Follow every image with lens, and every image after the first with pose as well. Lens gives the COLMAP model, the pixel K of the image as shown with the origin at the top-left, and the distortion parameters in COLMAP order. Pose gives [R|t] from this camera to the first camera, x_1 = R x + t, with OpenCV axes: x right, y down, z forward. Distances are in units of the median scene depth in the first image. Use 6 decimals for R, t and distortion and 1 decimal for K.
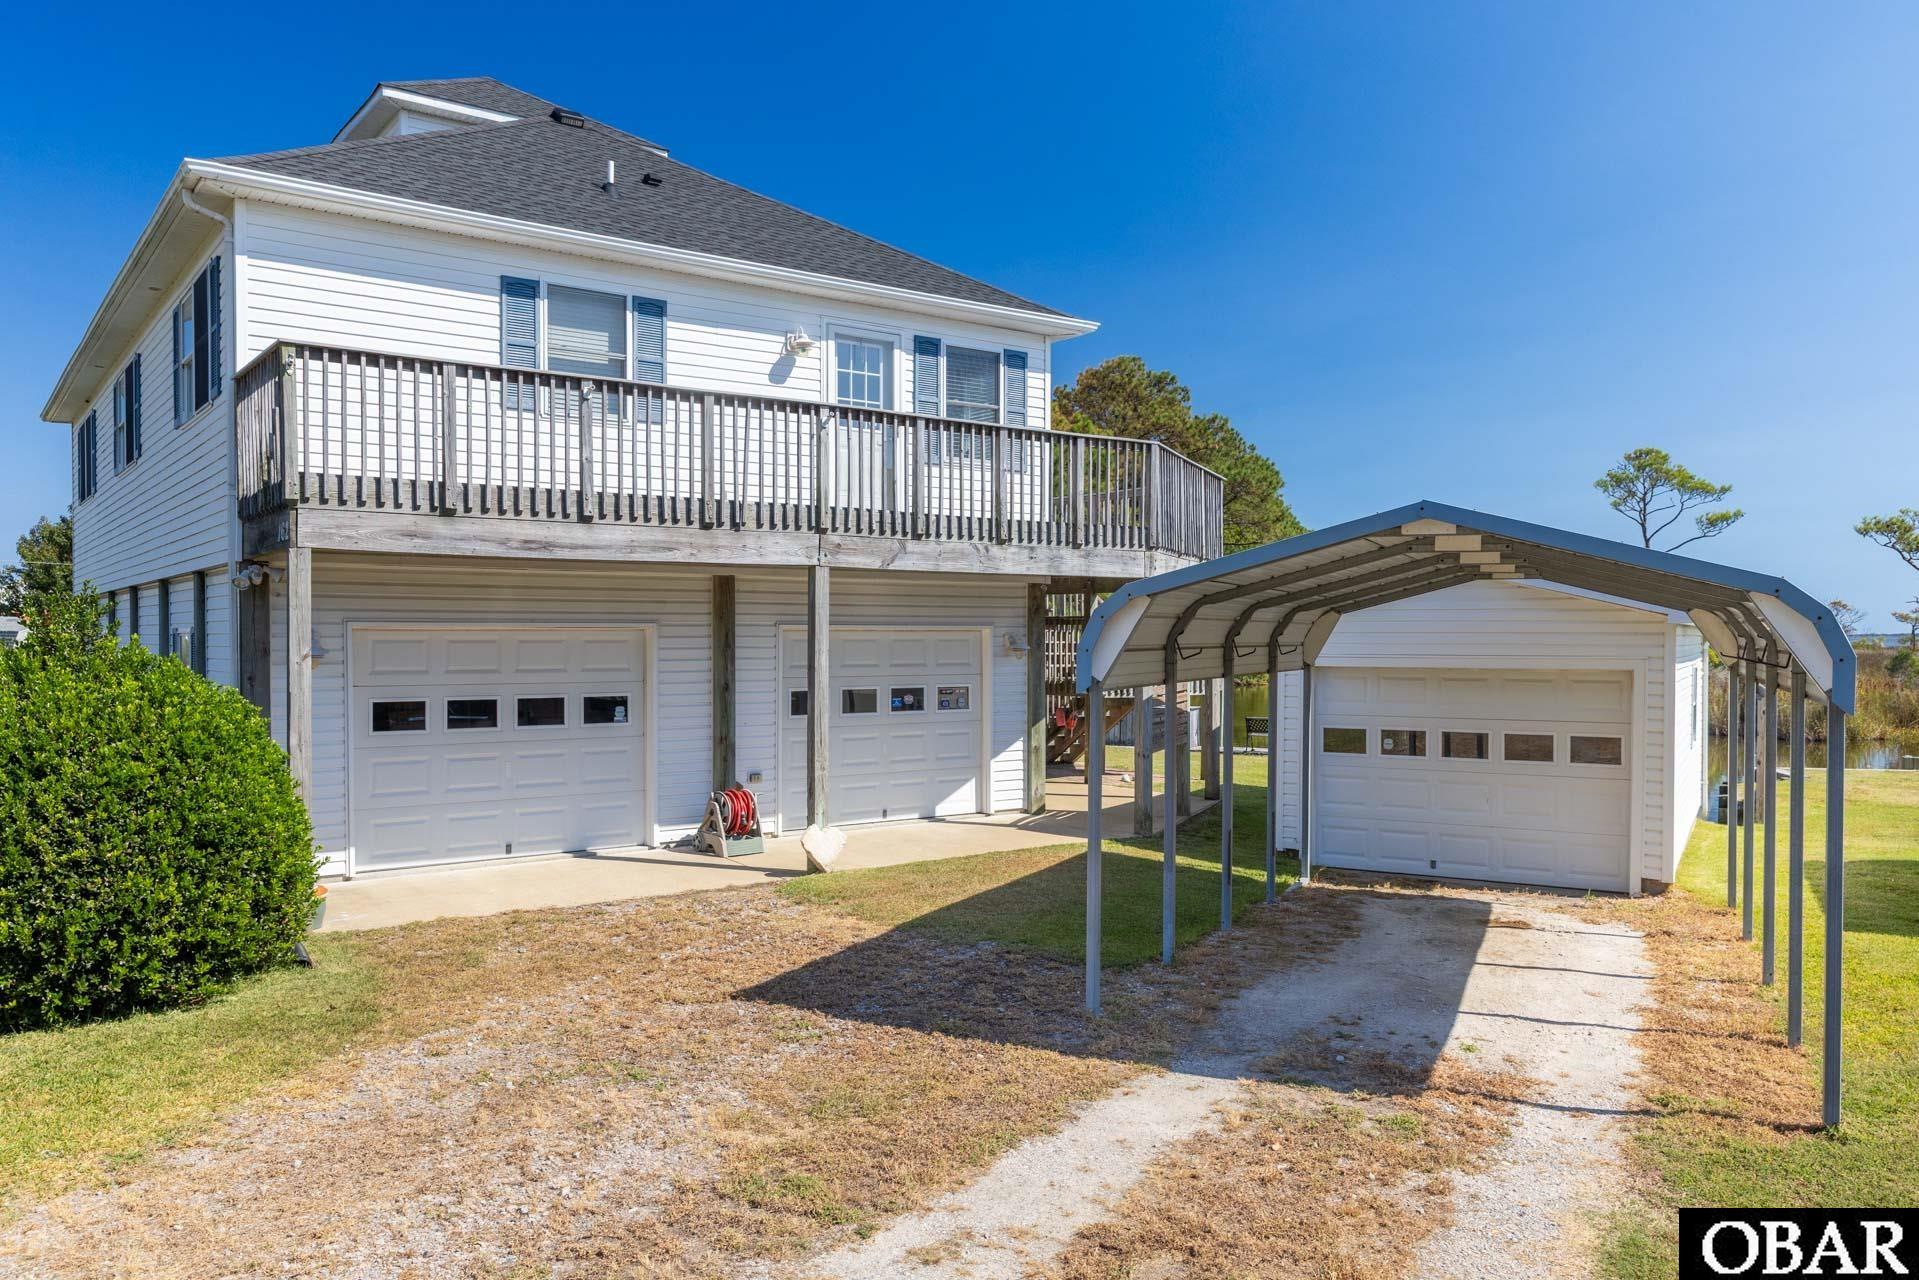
lens RADIAL K [[1445.1, 0, 960.0], [0, 1445.1, 655.0], [0, 0, 1]] dist [0.008241, -0.001679]
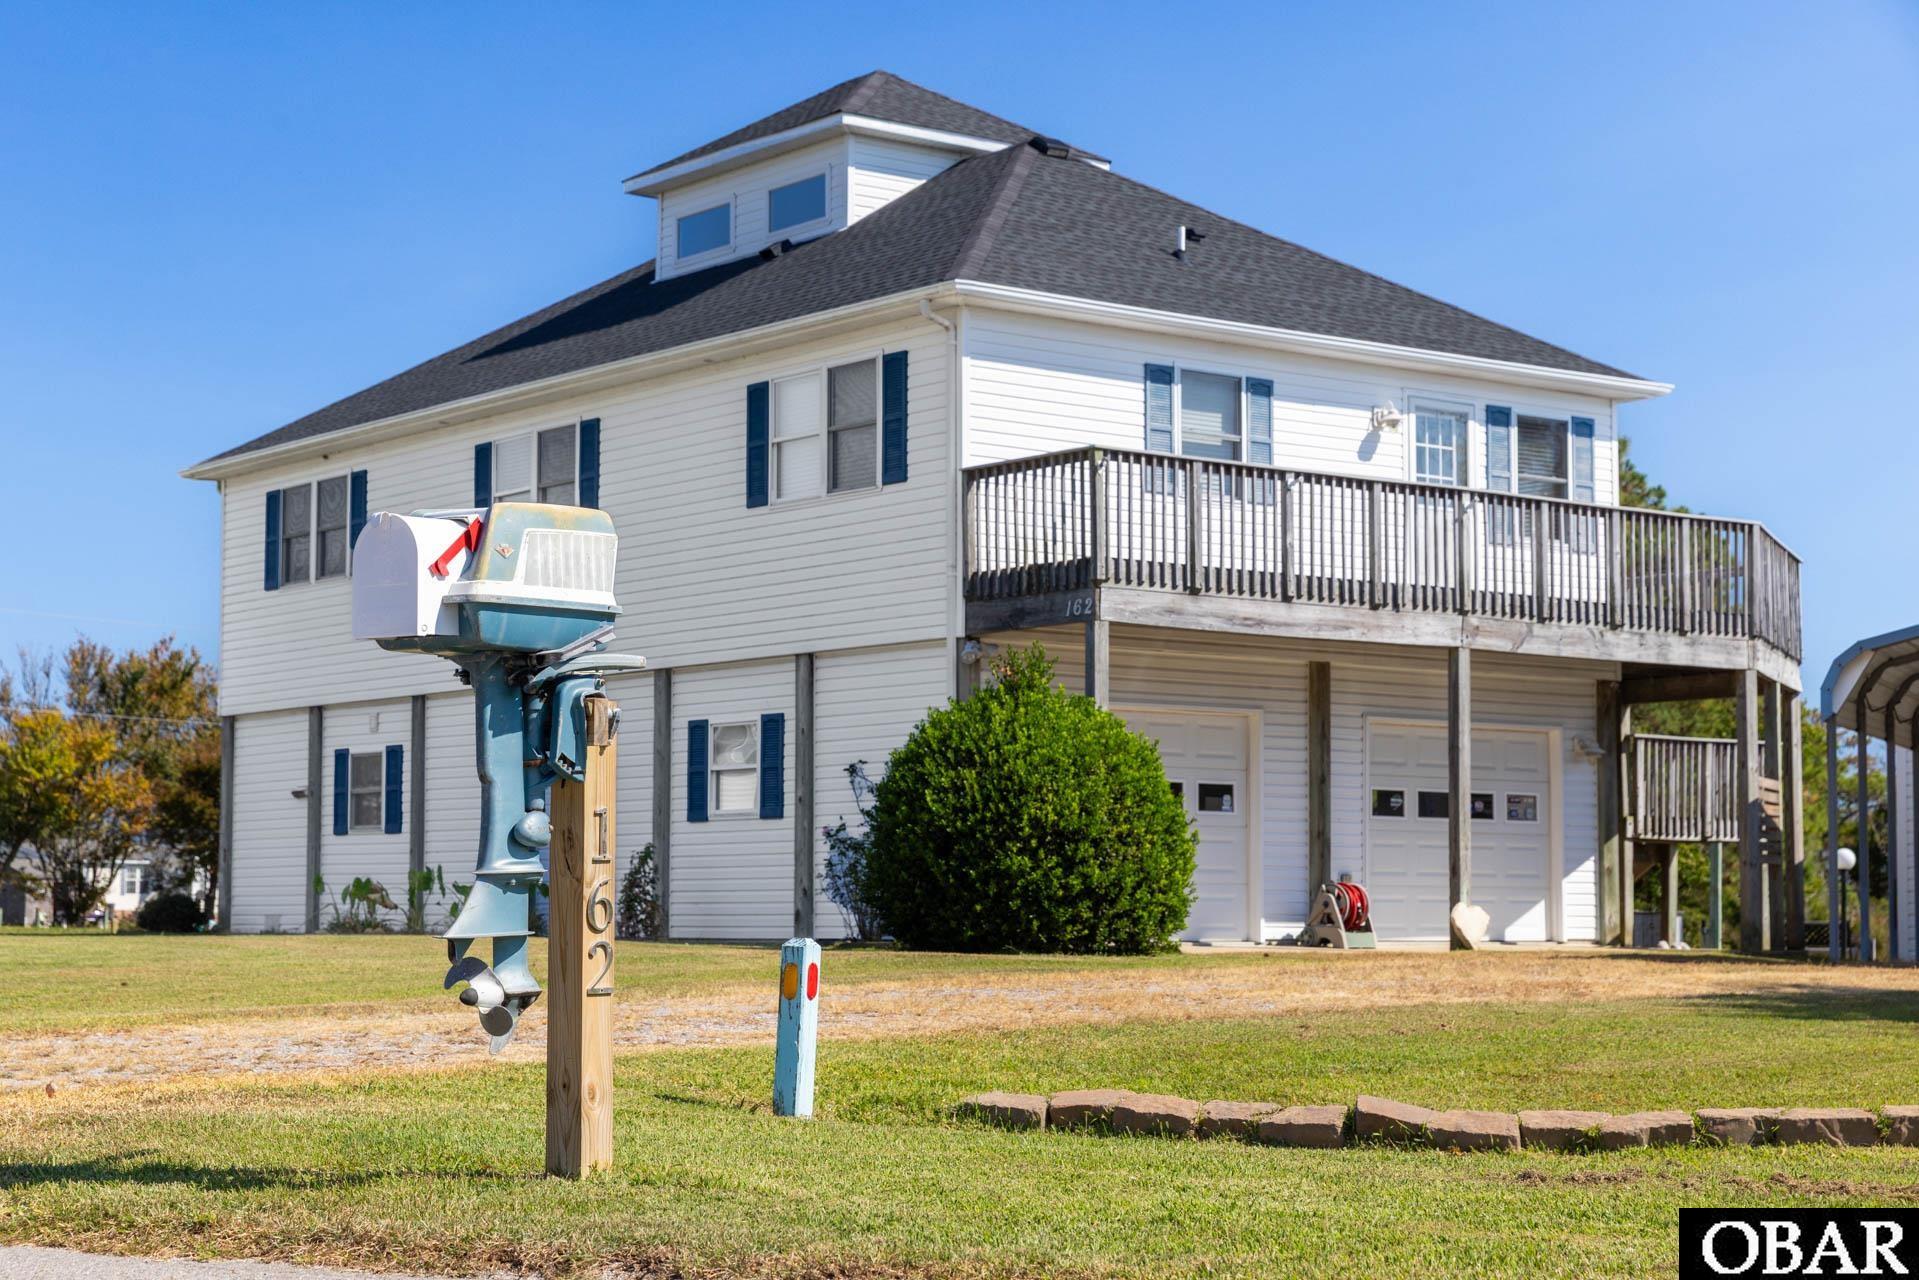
lens RADIAL K [[3385.6, 0, 959.0], [0, 3385.6, 635.3], [0, 0, 1]] dist [0.010701, 0.000000]
pose [[0.999871, 0.002511, 0.015878, -0.449676], [-0.000972, 0.995366, -0.096152, 0.146410], [-0.016046, 0.096124, 0.995240, -1.252780]]
